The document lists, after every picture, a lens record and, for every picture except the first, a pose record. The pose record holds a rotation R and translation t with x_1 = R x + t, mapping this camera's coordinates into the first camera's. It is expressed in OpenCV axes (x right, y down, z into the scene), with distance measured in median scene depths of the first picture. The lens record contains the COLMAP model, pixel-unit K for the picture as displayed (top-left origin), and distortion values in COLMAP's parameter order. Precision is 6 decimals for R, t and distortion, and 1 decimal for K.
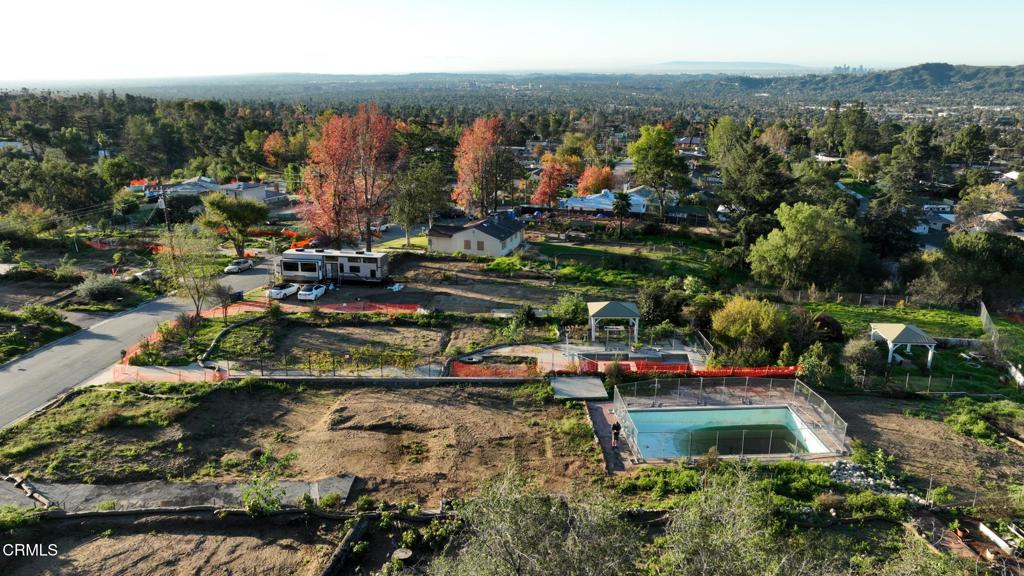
lens RADIAL K [[721.4, 0, 516.9], [0, 721.4, 285.5], [0, 0, 1]] dist [-0.001308, 0.022246]
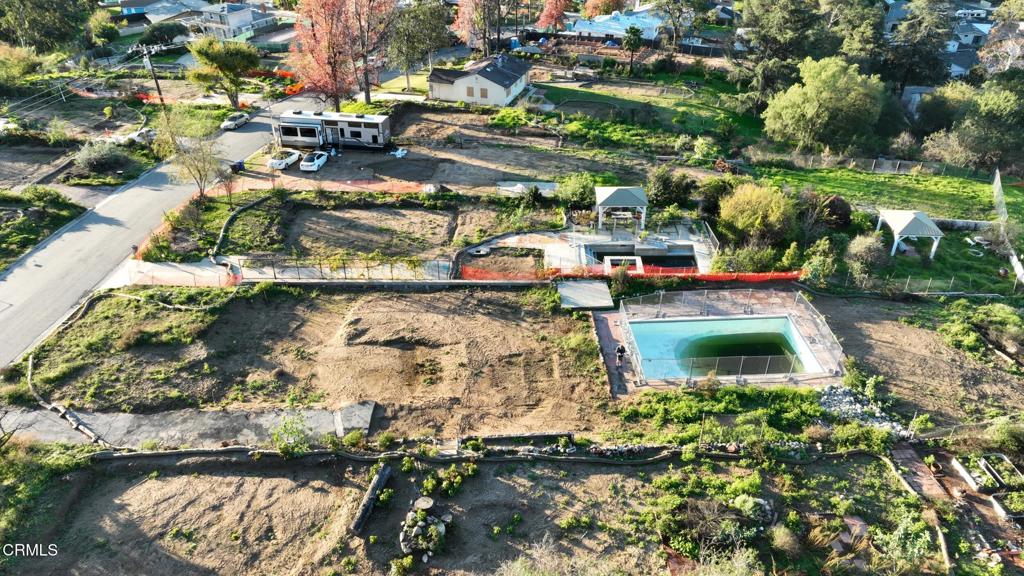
lens RADIAL K [[721.4, 0, 516.9], [0, 721.4, 285.5], [0, 0, 1]] dist [-0.001308, 0.022246]
pose [[0.999990, -0.002023, -0.004042, -0.005743], [0.003057, 0.961415, 0.275084, -0.122218], [0.003330, -0.275093, 0.961412, 0.014595]]
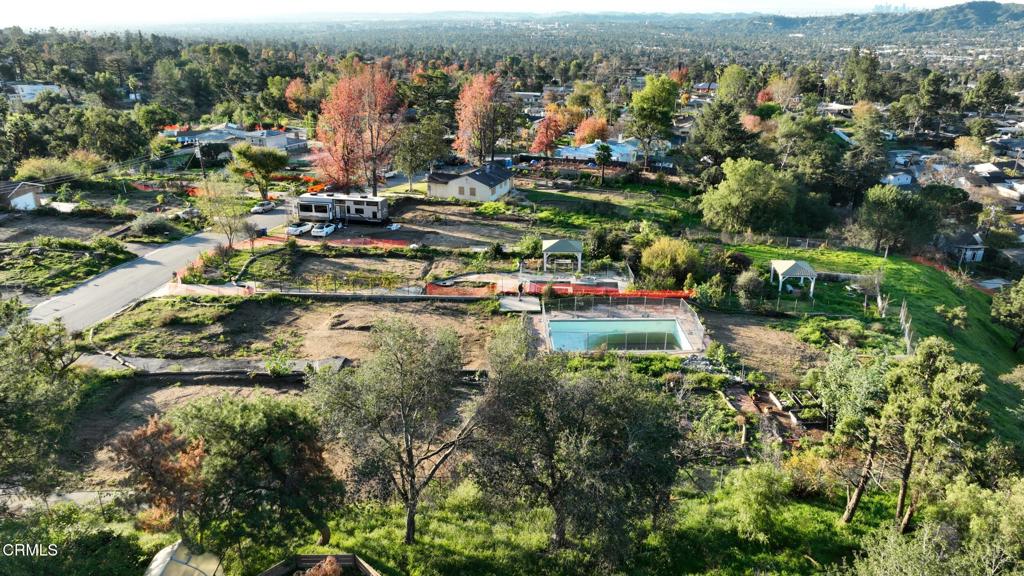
lens RADIAL K [[721.4, 0, 516.9], [0, 721.4, 285.5], [0, 0, 1]] dist [-0.001308, 0.022246]
pose [[0.999380, 0.015190, -0.031759, 0.097146], [-0.012697, 0.996930, 0.077264, 0.005979], [0.032835, -0.076813, 0.996505, -0.241413]]
